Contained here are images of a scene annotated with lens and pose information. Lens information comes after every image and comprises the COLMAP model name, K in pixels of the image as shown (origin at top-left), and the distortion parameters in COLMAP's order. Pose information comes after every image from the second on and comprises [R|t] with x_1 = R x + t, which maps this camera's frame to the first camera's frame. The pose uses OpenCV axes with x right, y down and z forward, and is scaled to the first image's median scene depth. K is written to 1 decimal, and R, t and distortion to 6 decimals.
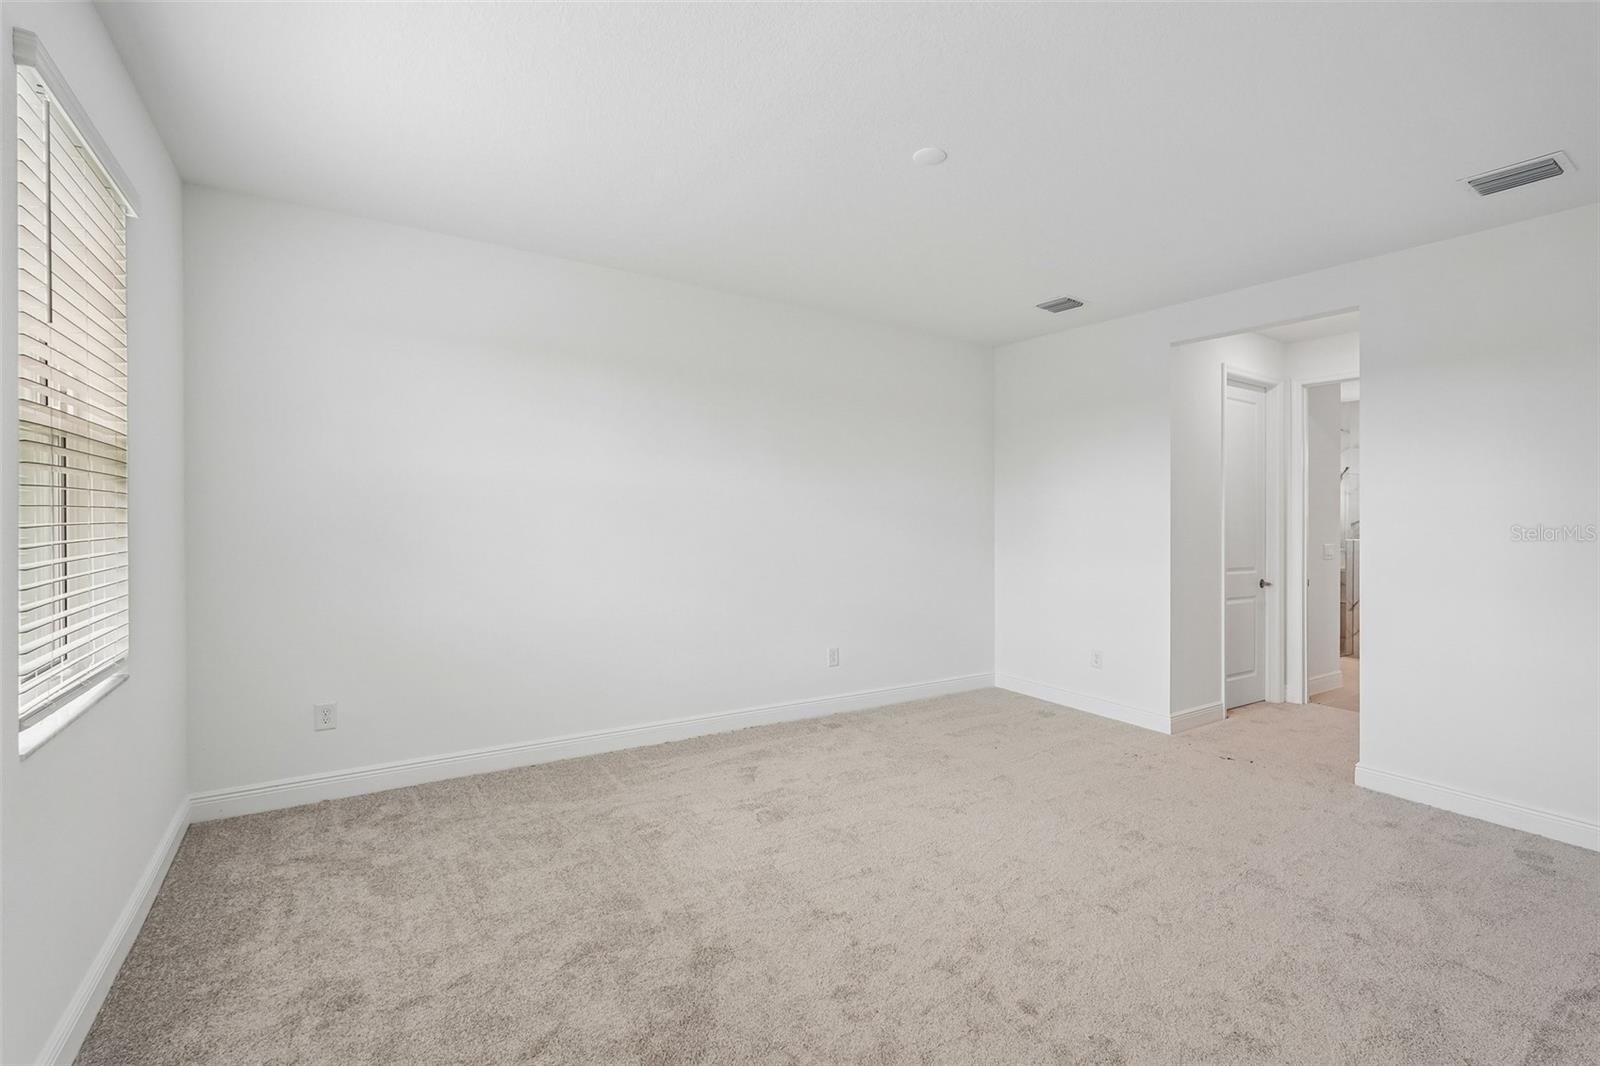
lens RADIAL K [[705.4, 0, 783.9], [0, 705.4, 531.2], [0, 0, 1]] dist [-0.010774, 0.000225]
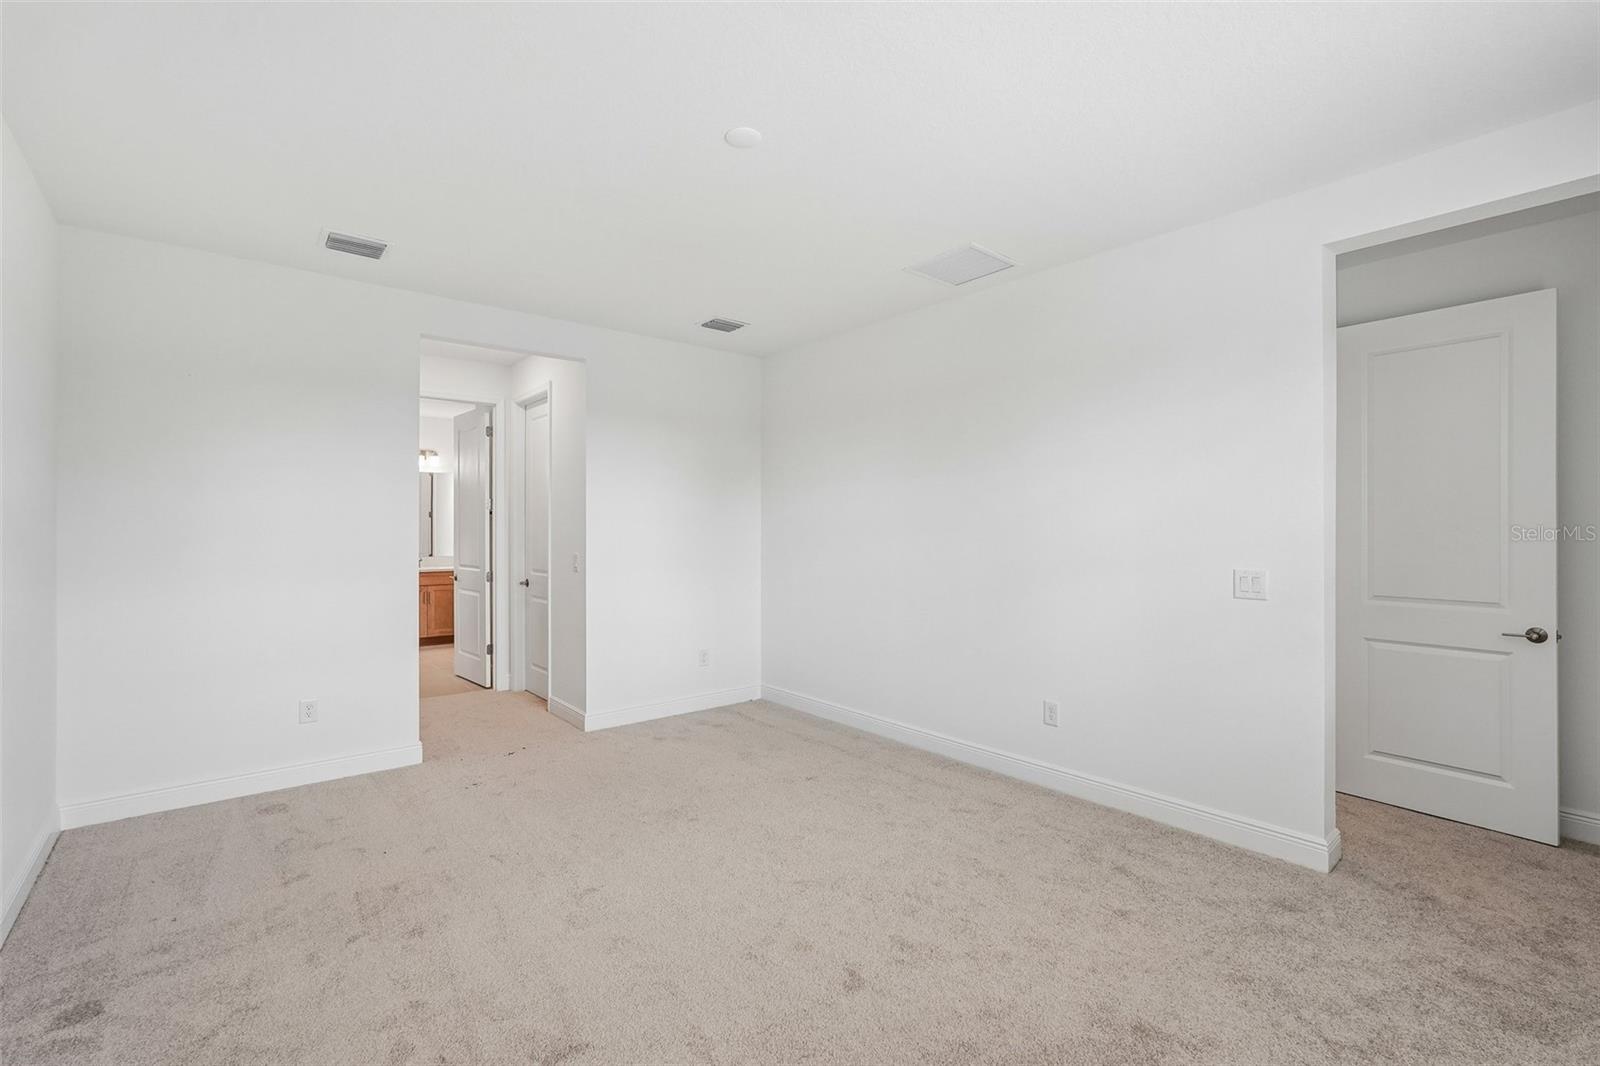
lens RADIAL K [[700.2, 0, 800.0], [0, 700.2, 533.0], [0, 0, 1]] dist [-0.000345, 0.000256]
pose [[-0.136771, -0.011150, 0.990540, -0.425282], [0.022386, 0.999646, 0.014343, -0.012723], [-0.990350, 0.024136, -0.136473, 0.640847]]
